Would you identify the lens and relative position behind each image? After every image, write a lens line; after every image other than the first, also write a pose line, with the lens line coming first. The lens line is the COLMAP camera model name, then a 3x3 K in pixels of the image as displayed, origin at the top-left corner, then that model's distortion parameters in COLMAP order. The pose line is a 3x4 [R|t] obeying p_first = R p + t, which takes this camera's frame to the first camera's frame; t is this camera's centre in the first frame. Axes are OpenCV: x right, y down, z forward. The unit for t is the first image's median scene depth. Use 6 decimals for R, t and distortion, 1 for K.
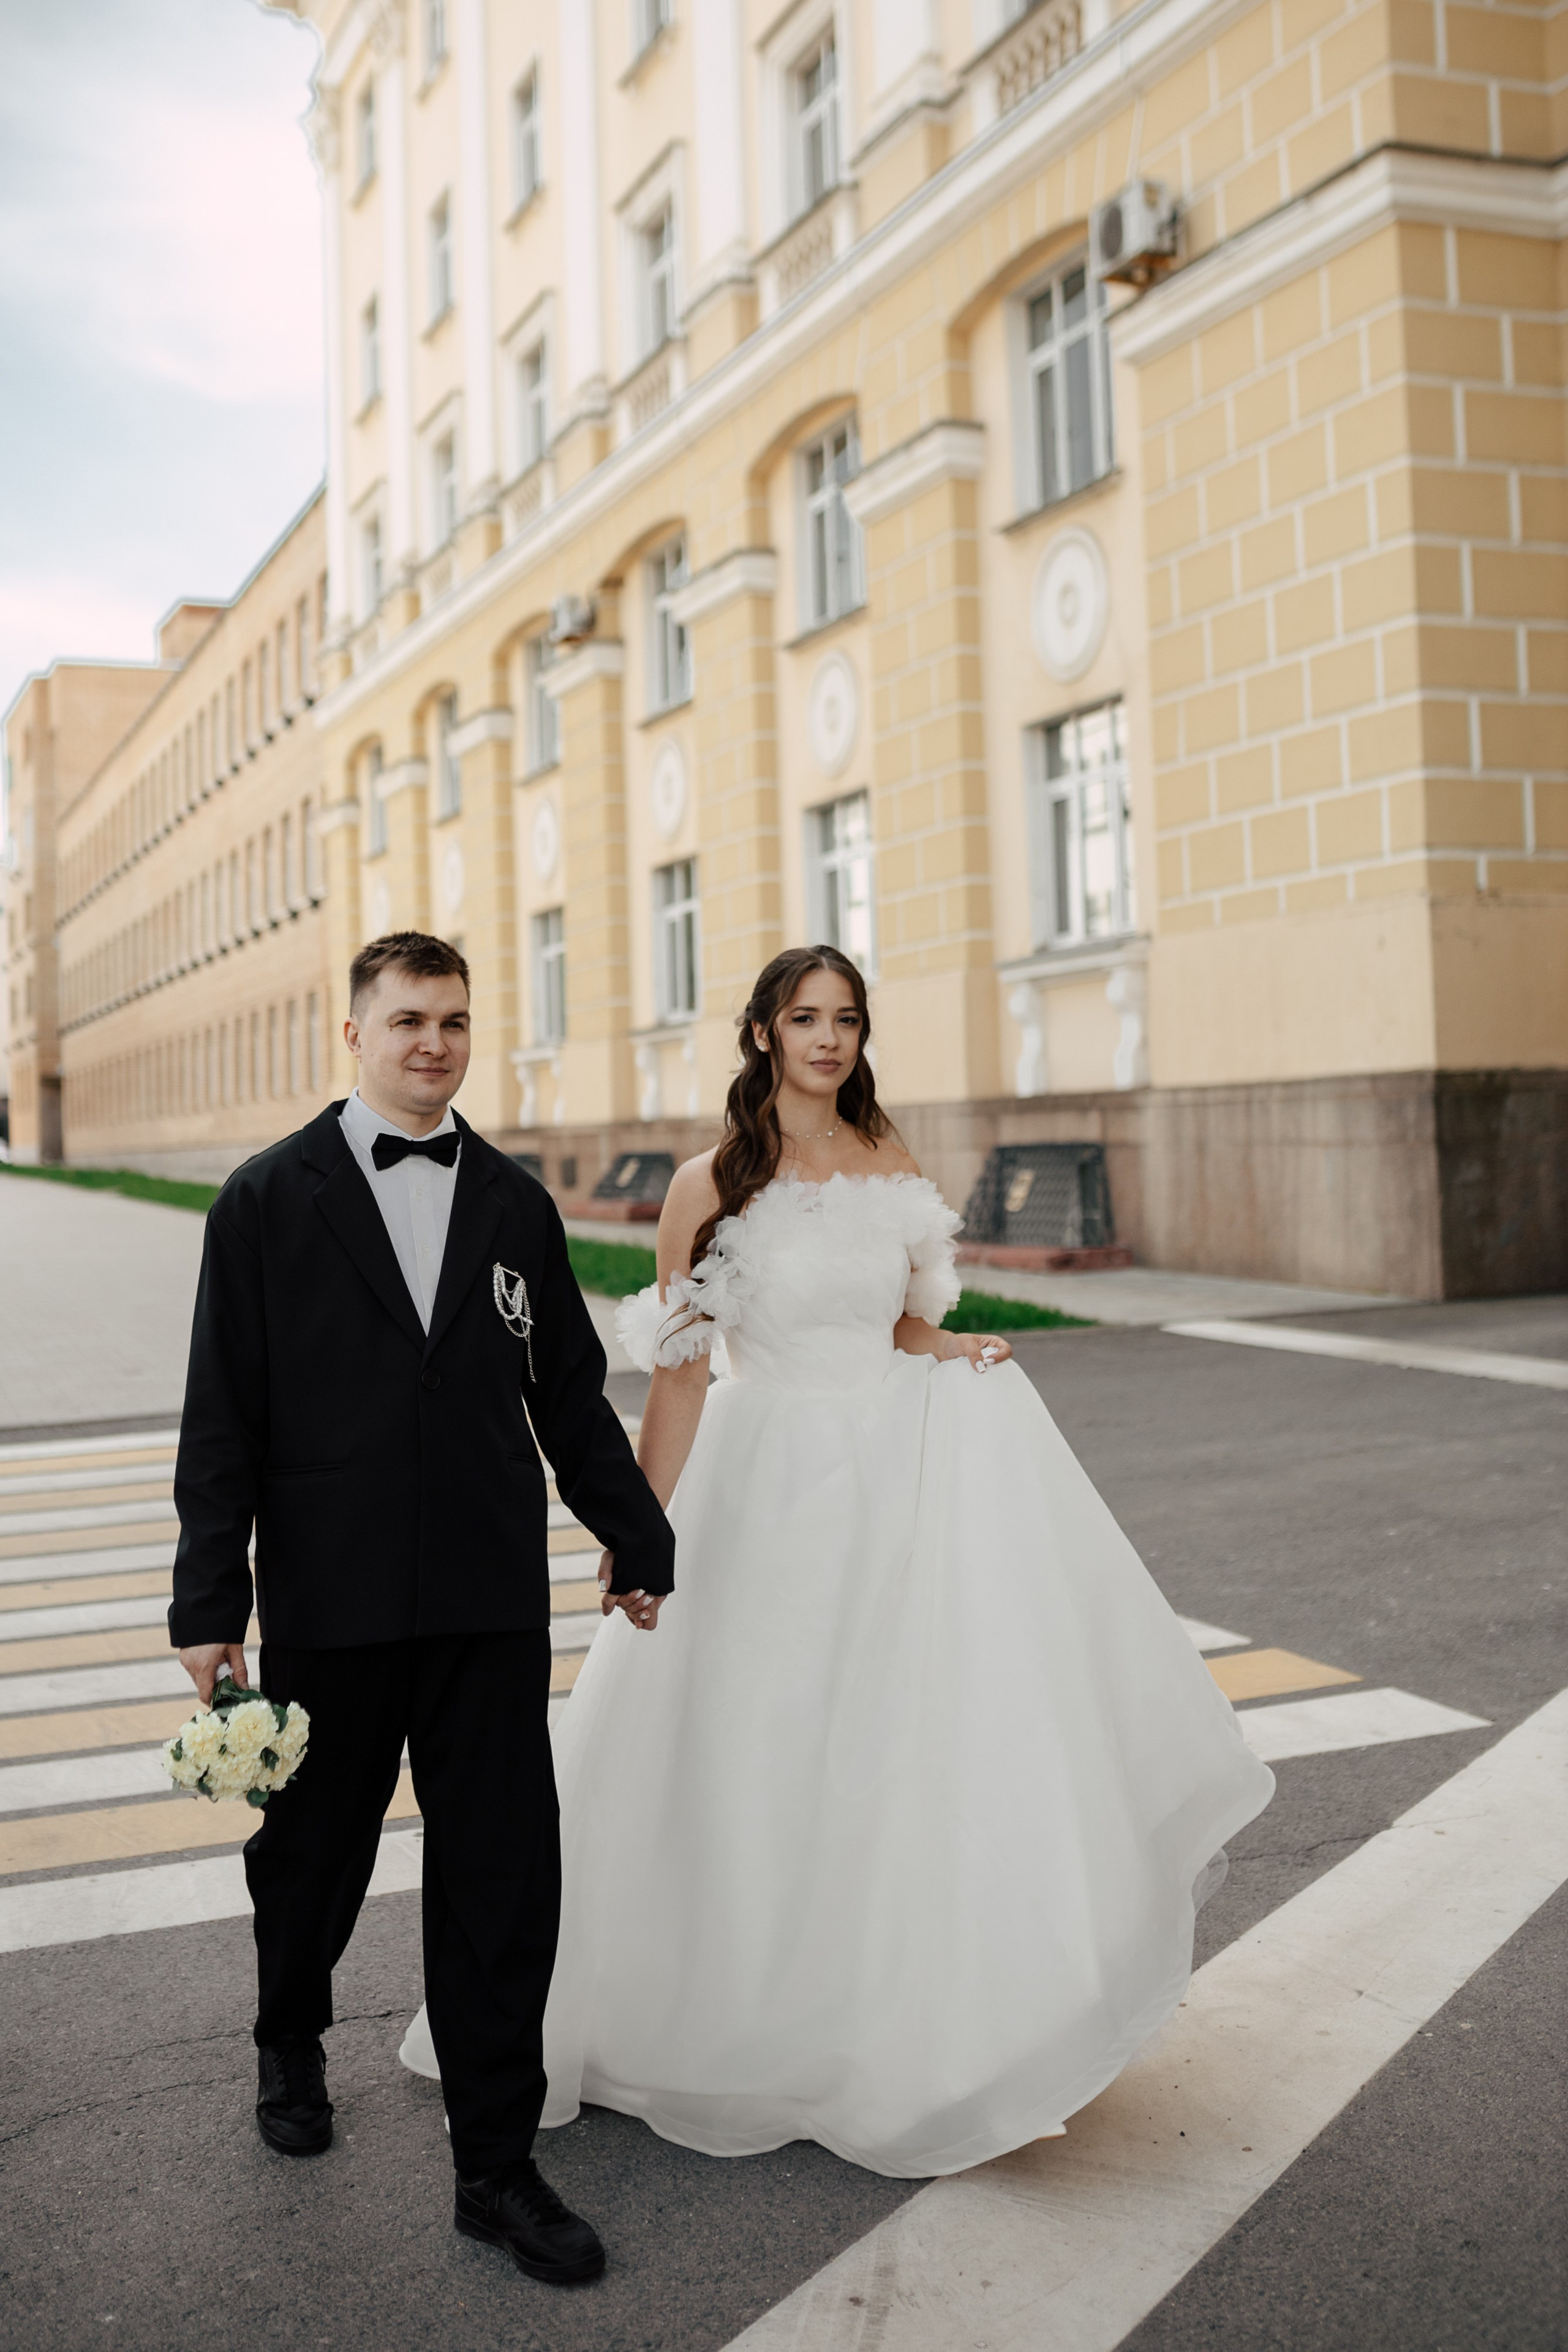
lens RADIAL K [[2662.7, 0, 782.5], [0, 2662.7, 1215.0], [0, 0, 1]] dist [-0.071774, 0.009331]
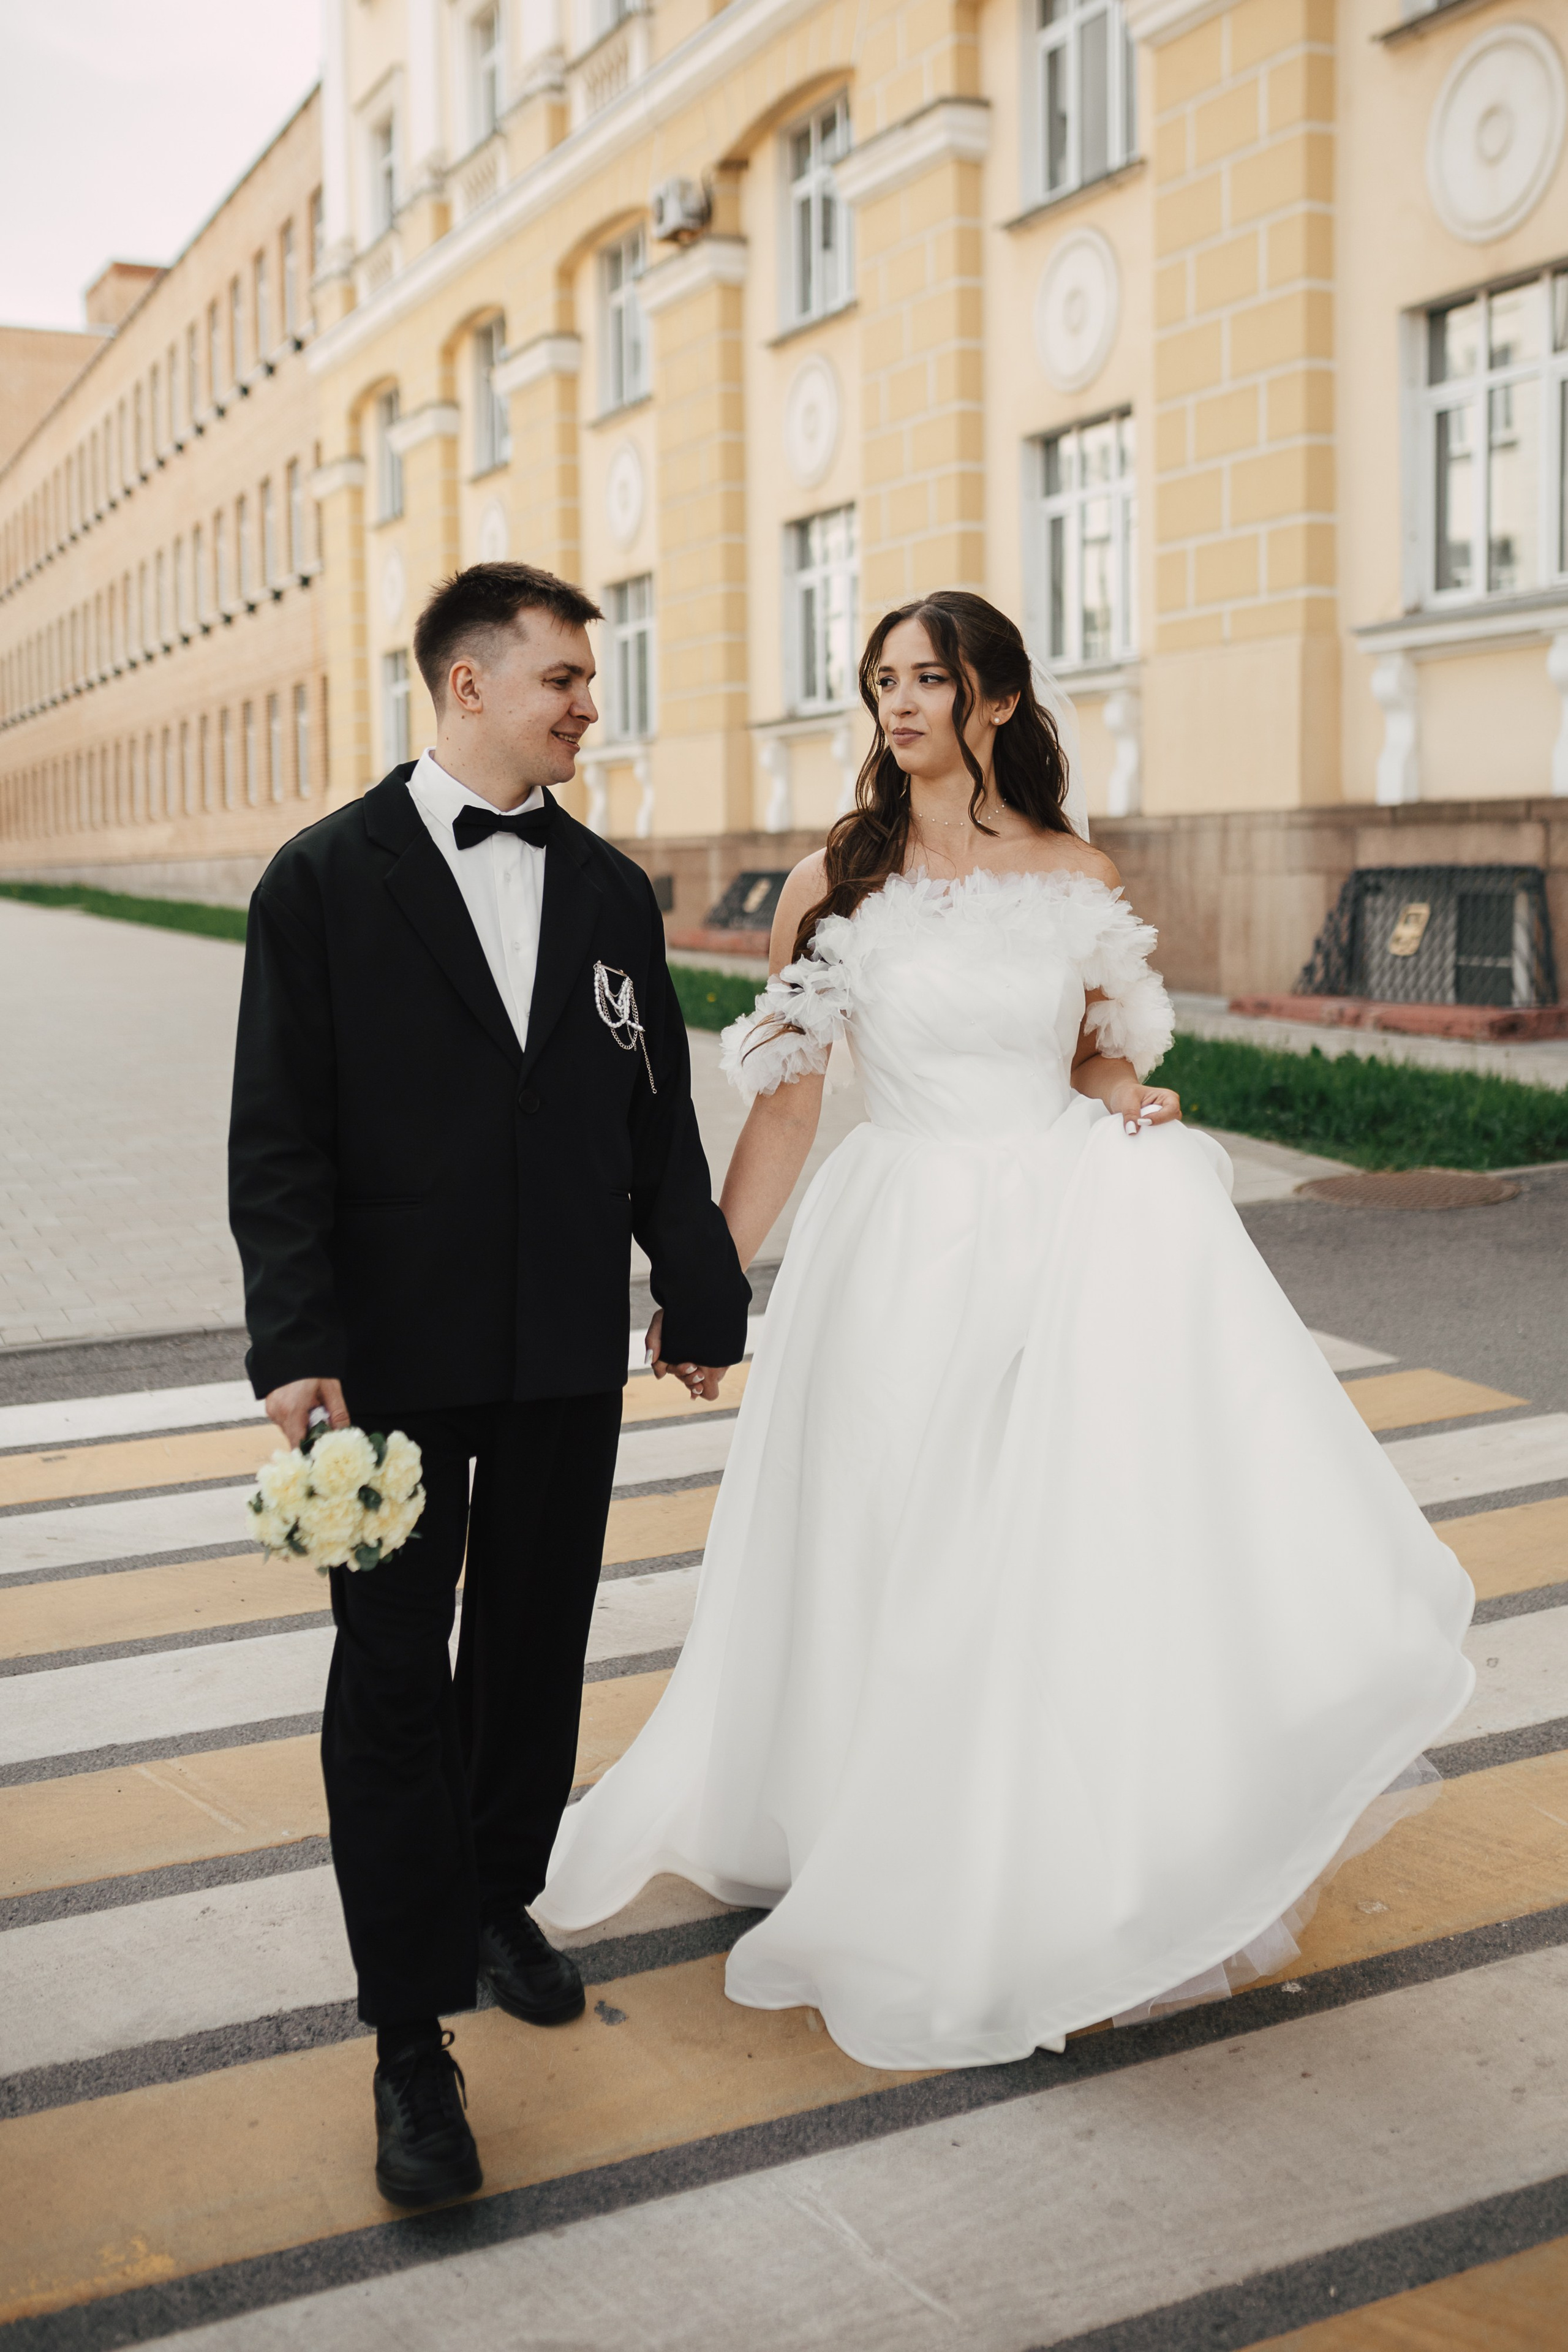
lens RADIAL K [[2265.9, 0, 784.0], [0, 2265.9, 1176.0], [0, 0, 1]] dist [-0.063126, 0.096208]
pose [[0.994952, 0.011234, 0.099716, -0.092119], [-0.021250, 0.994764, 0.099965, 0.000231], [-0.098071, -0.101579, 0.989982, 0.232334]]
